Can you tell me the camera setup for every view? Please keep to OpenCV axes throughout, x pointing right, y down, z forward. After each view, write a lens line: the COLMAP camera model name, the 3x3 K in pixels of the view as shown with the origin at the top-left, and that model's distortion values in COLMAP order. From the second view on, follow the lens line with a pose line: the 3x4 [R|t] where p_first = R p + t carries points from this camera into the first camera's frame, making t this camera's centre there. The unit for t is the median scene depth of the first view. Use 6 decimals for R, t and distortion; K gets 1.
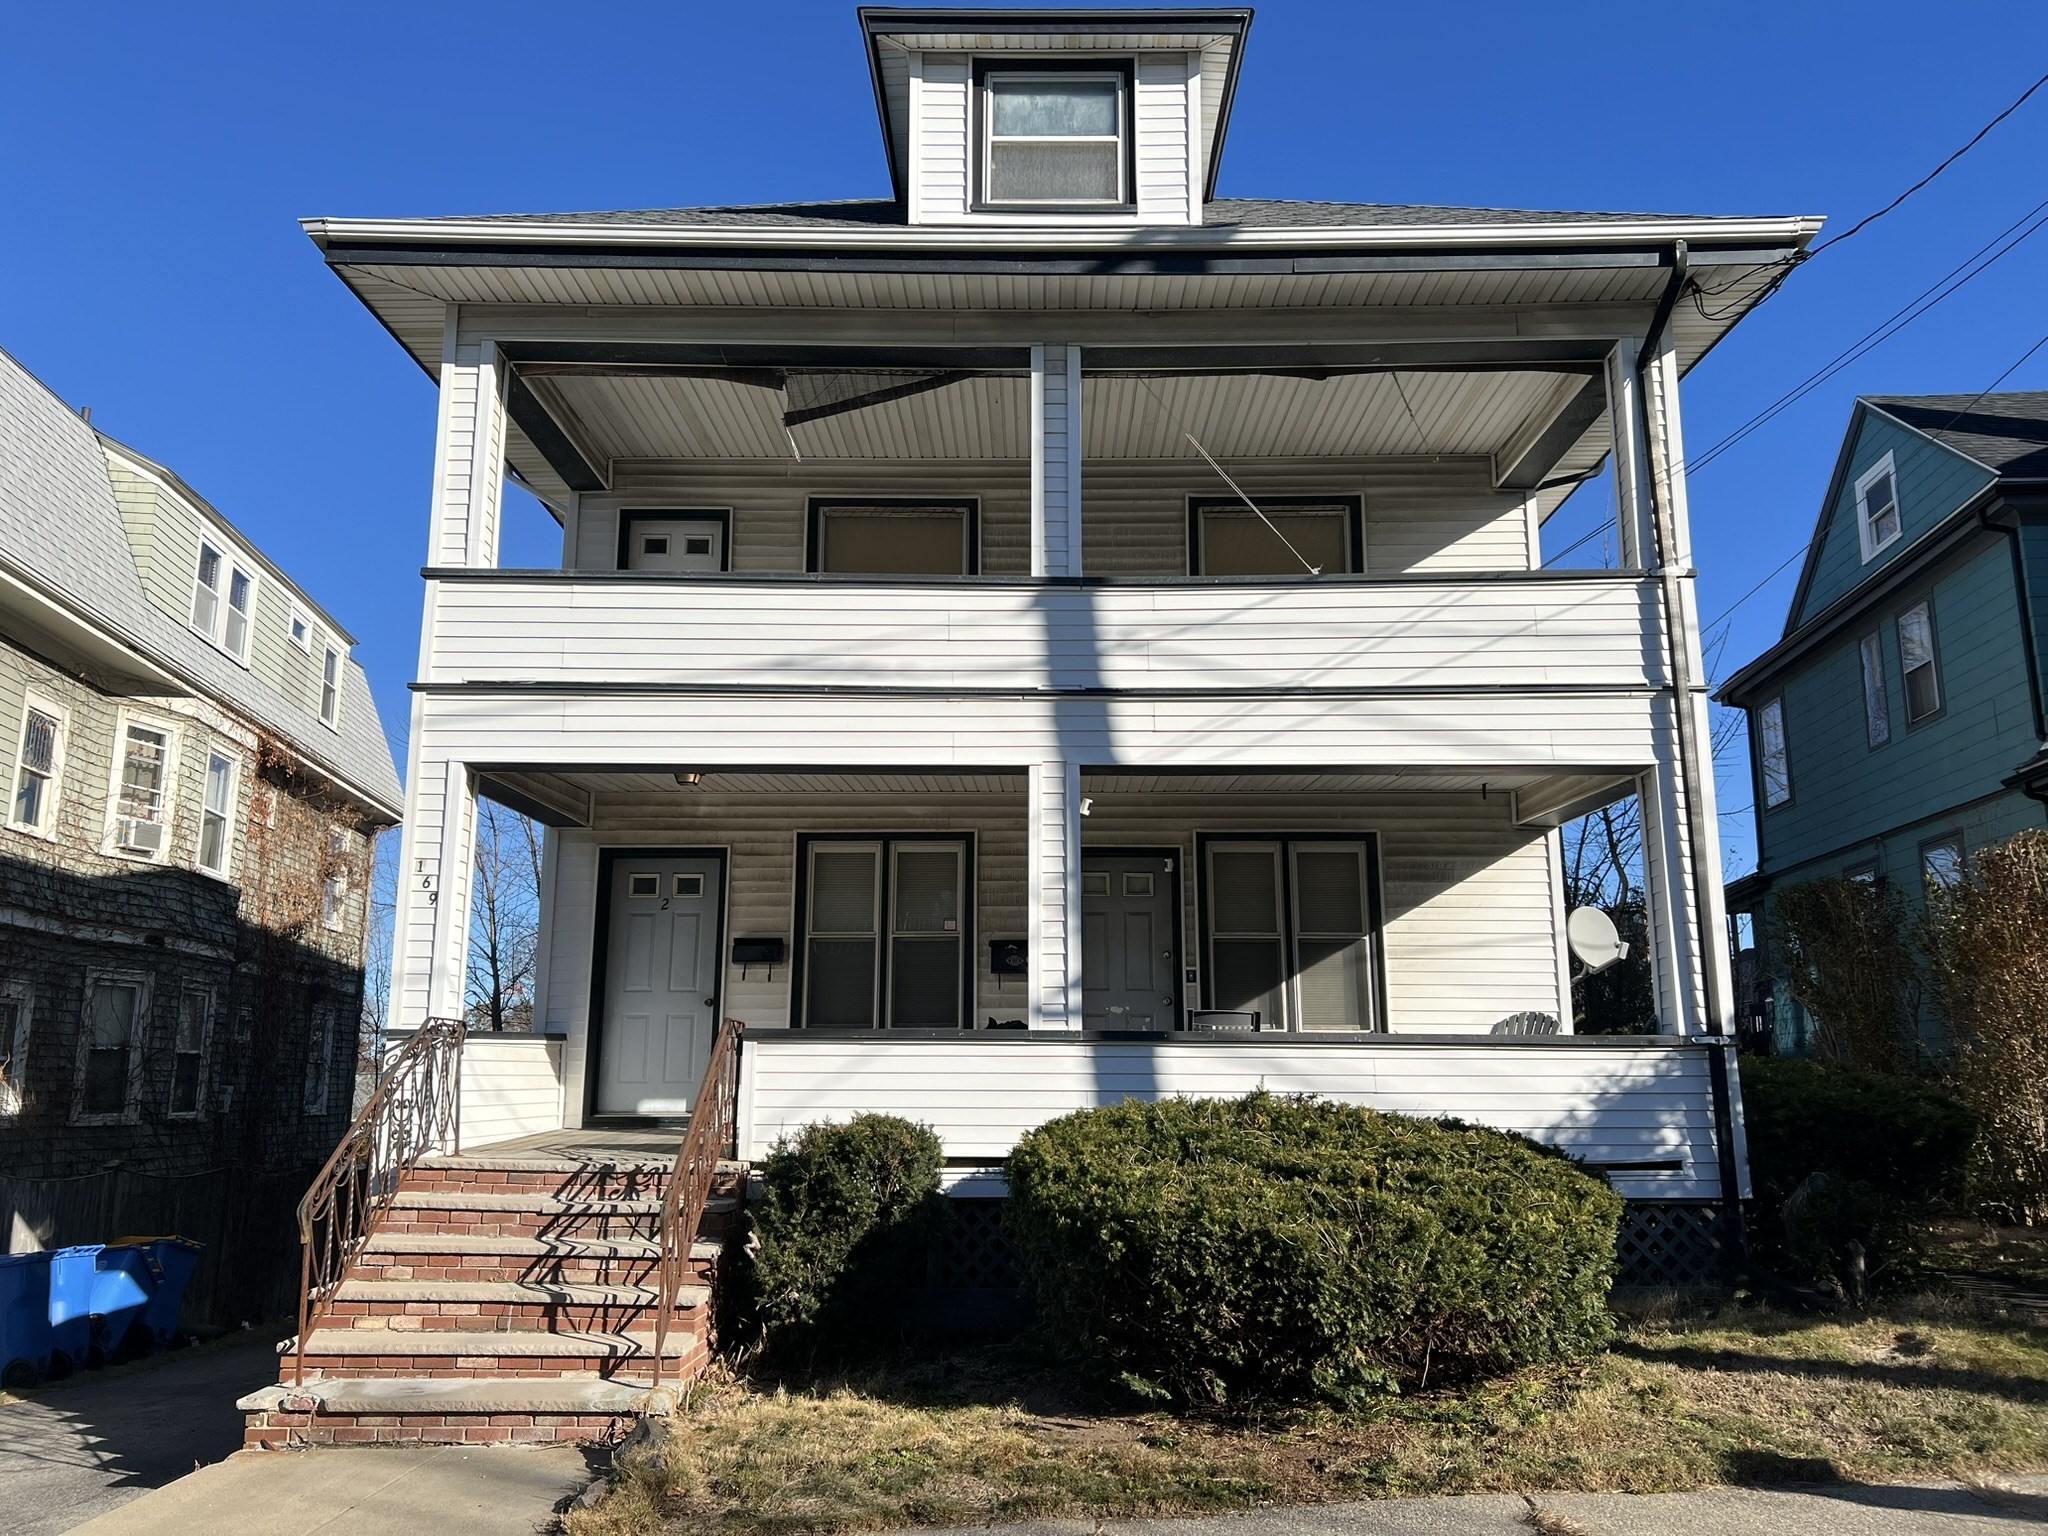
lens RADIAL K [[1539.7, 0, 1026.8], [0, 1539.7, 775.6], [0, 0, 1]] dist [0.039317, -0.034217]
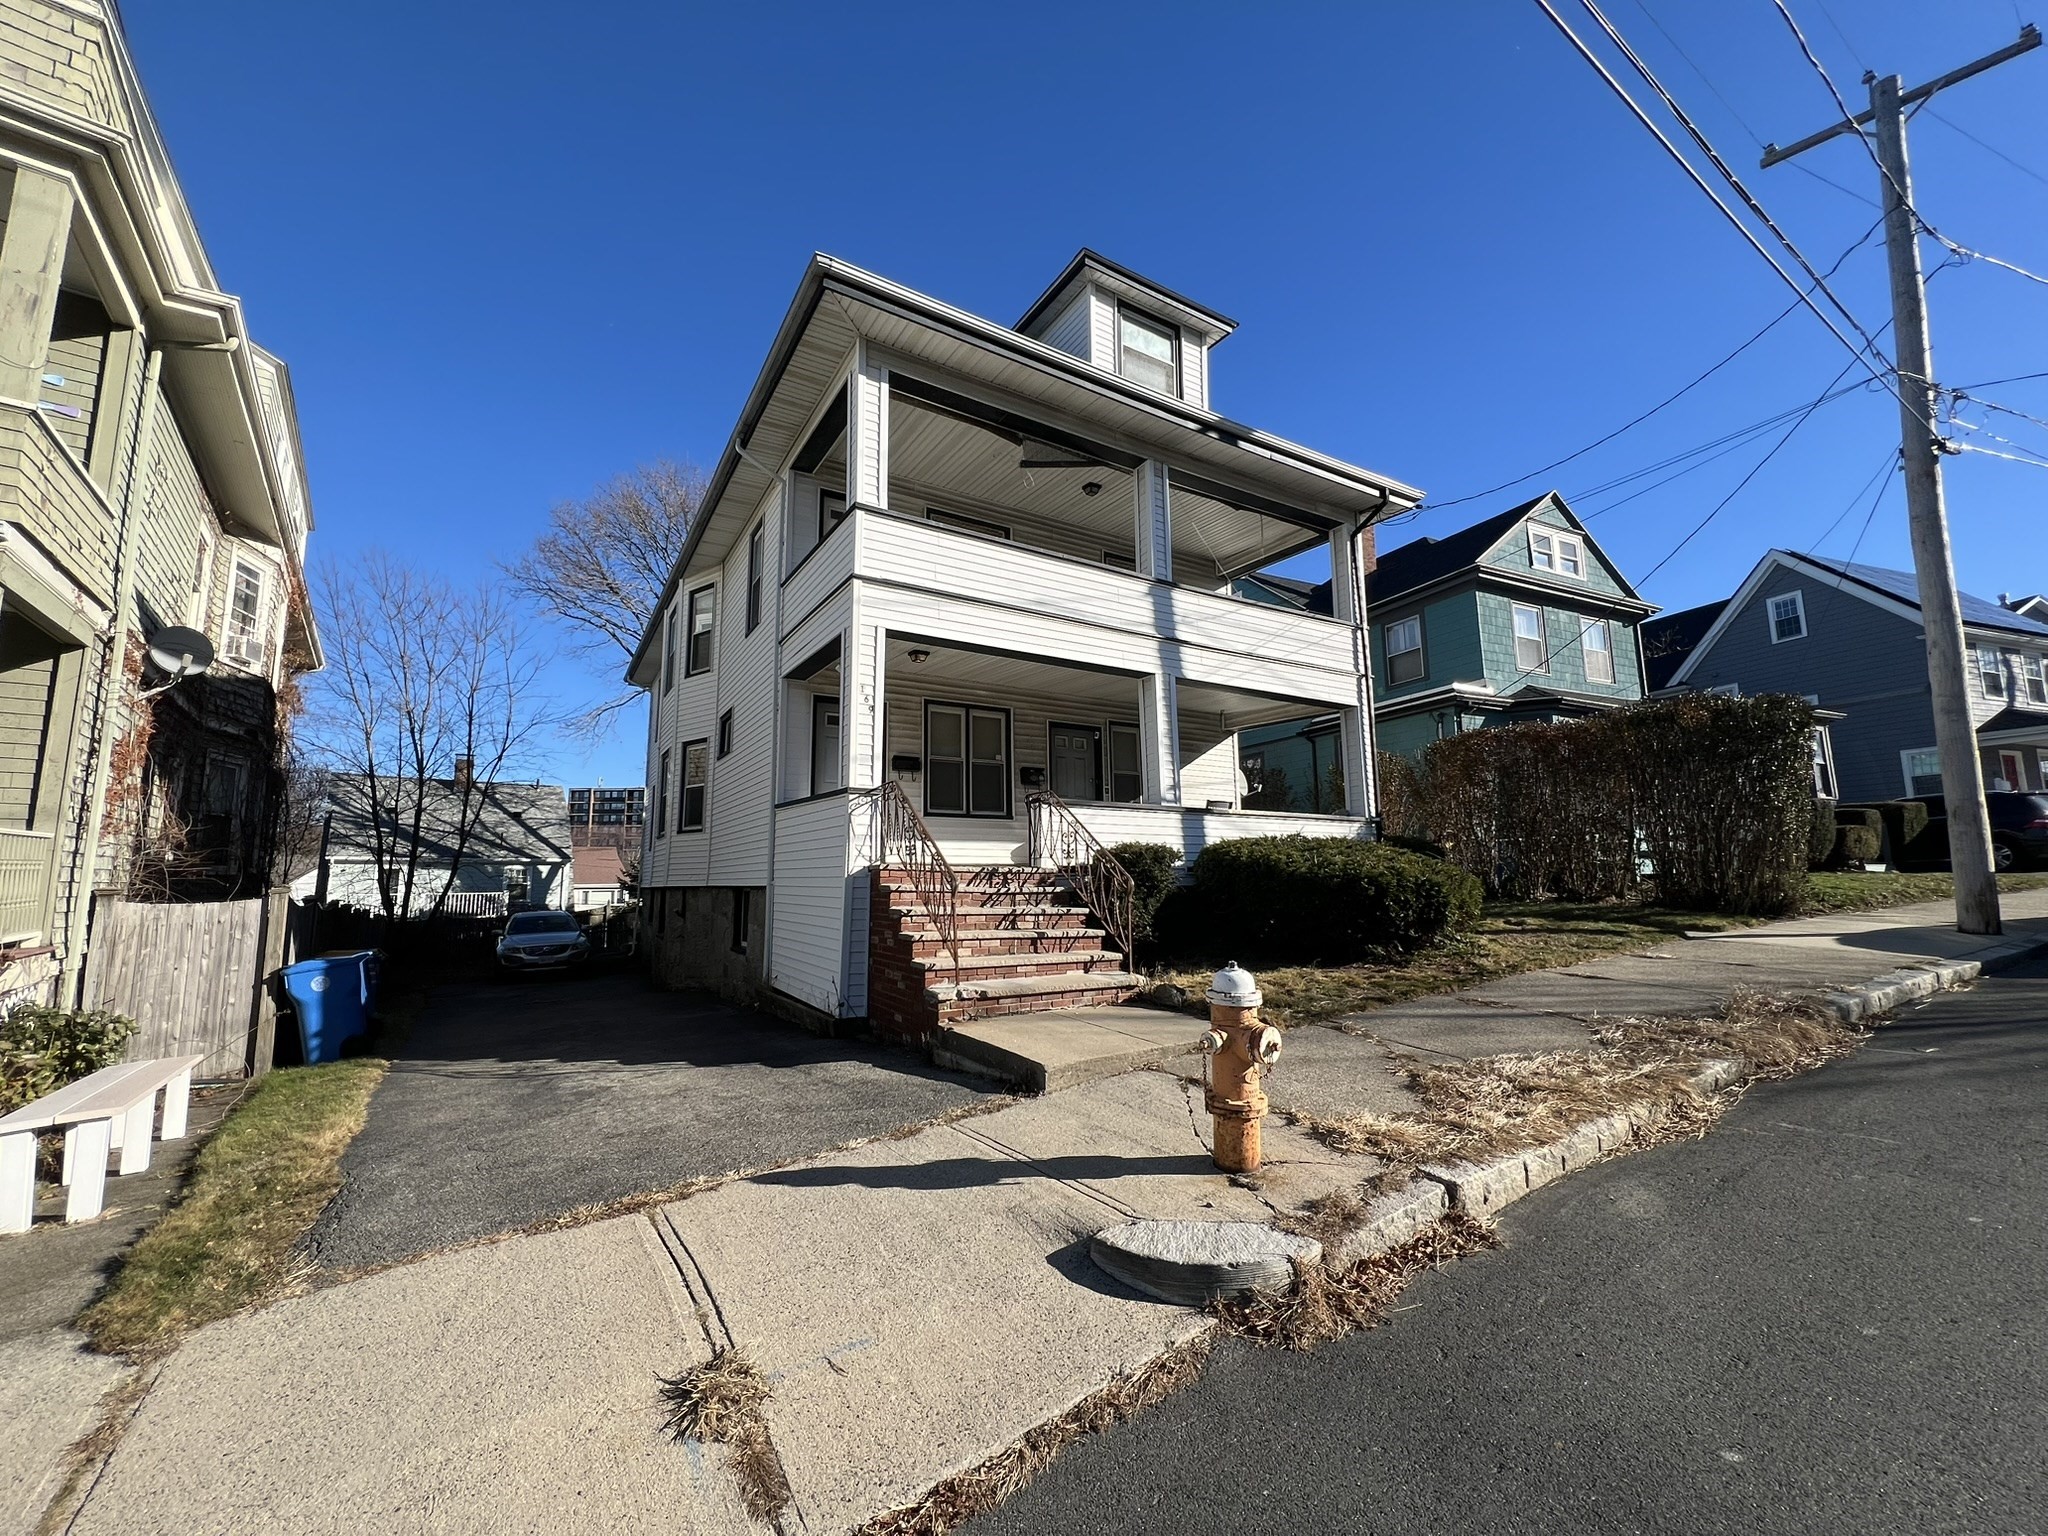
lens RADIAL K [[821.5, 0, 1028.5], [0, 821.5, 768.4], [0, 0, 1]] dist [-0.001432, 0.000383]
pose [[0.853175, 0.064619, 0.517607, -0.652287], [-0.095121, 0.994932, 0.032580, 0.092859], [-0.512878, -0.077032, 0.854998, 0.167966]]
